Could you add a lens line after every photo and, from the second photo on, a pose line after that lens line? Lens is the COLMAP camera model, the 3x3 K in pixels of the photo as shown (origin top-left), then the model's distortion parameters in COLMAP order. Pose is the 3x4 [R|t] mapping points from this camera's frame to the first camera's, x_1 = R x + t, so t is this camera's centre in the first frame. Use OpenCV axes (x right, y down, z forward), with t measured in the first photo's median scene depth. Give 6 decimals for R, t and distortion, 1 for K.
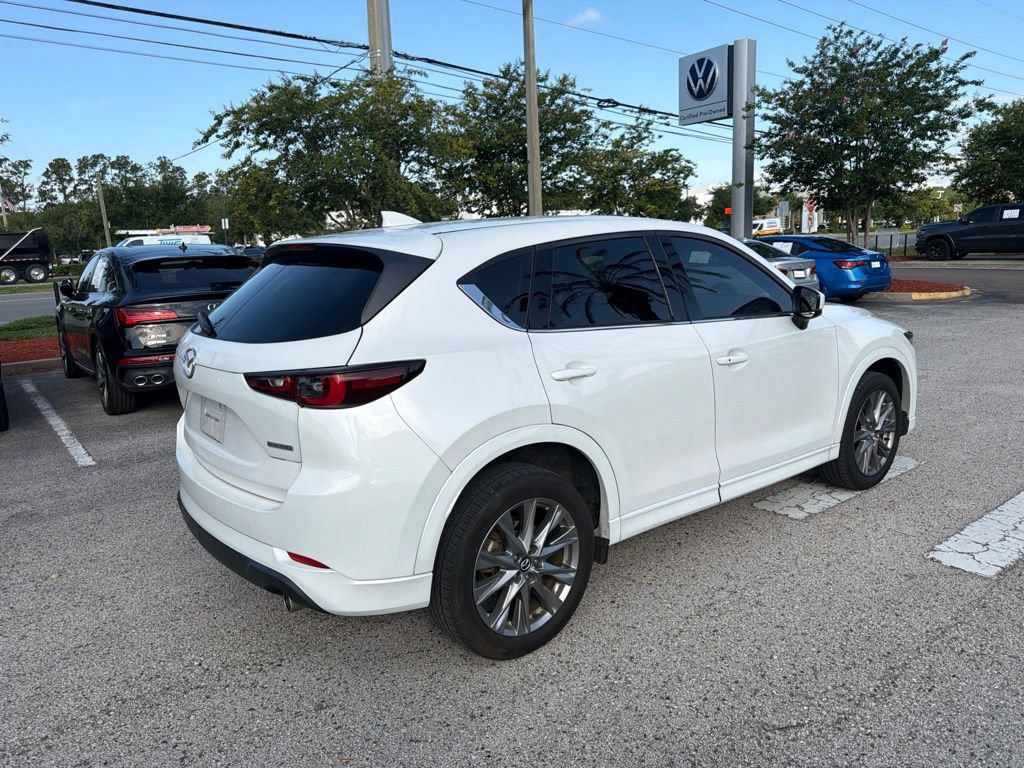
lens RADIAL K [[729.6, 0, 510.7], [0, 729.6, 384.5], [0, 0, 1]] dist [0.017946, -0.021996]
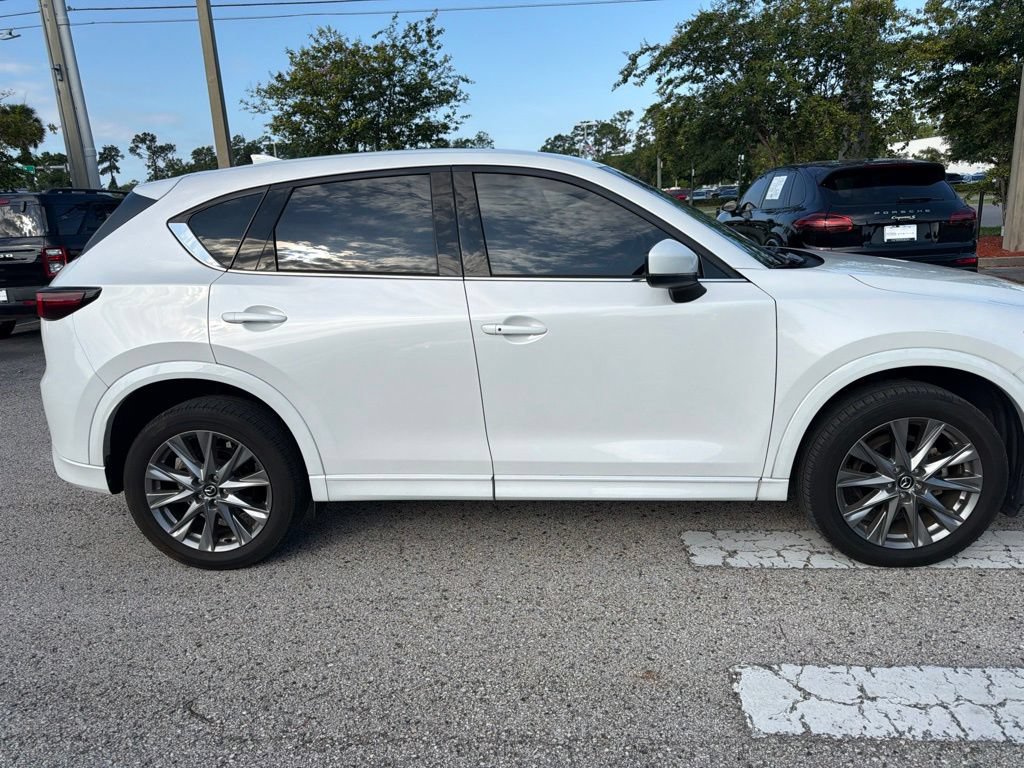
lens RADIAL K [[729.6, 0, 505.3], [0, 729.6, 391.2], [0, 0, 1]] dist [0.017946, -0.021996]
pose [[0.731372, 0.172828, -0.659716, 0.703913], [-0.111977, 0.984660, 0.133816, -0.061720], [0.672723, -0.023996, 0.739505, 0.340786]]
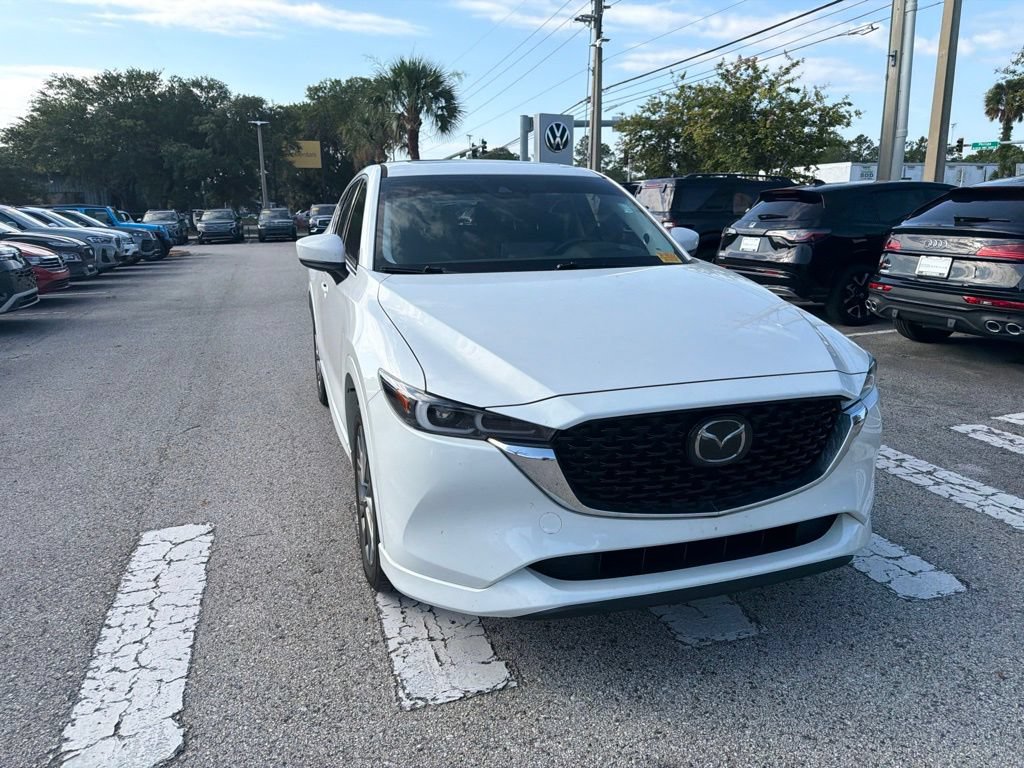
lens RADIAL K [[729.6, 0, 505.1], [0, 729.6, 378.8], [0, 0, 1]] dist [0.017946, -0.021996]
pose [[-0.359285, 0.253506, -0.898136, 1.084499], [-0.157294, 0.932179, 0.326038, -0.273245], [0.919876, 0.258412, -0.295043, 1.388037]]
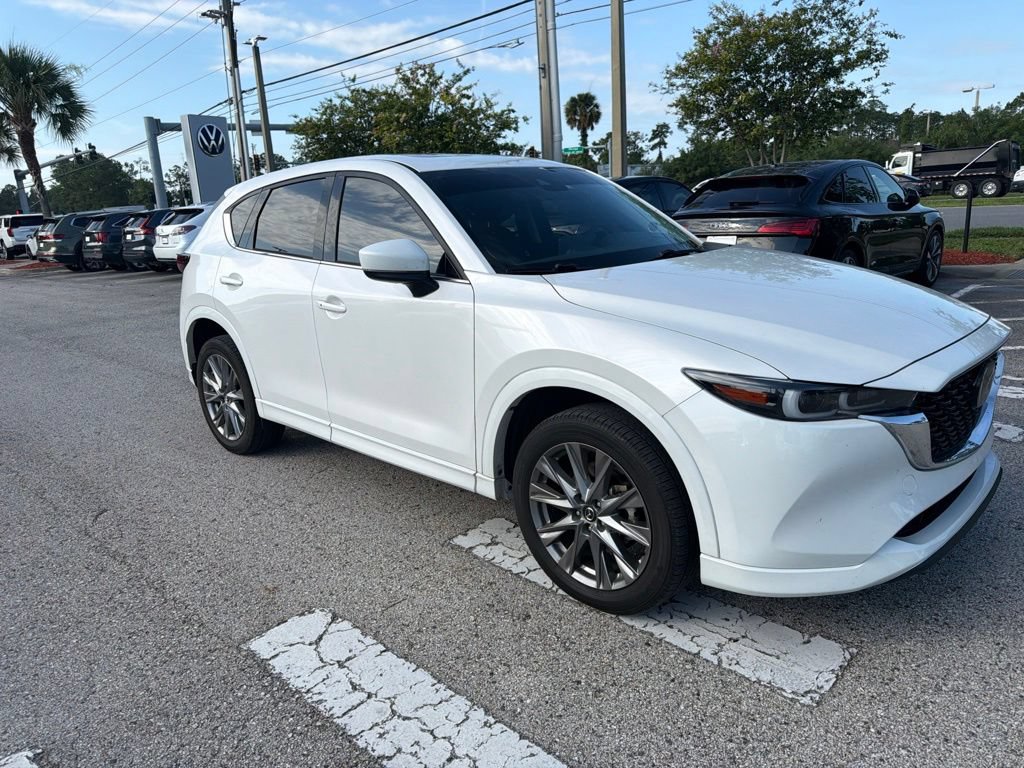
lens RADIAL K [[729.6, 0, 505.0], [0, 729.6, 385.2], [0, 0, 1]] dist [0.017946, -0.021996]
pose [[0.127668, 0.272432, -0.953667, 1.097593], [-0.145555, 0.956271, 0.253690, -0.182409], [0.981078, 0.106423, 0.161740, 0.912339]]
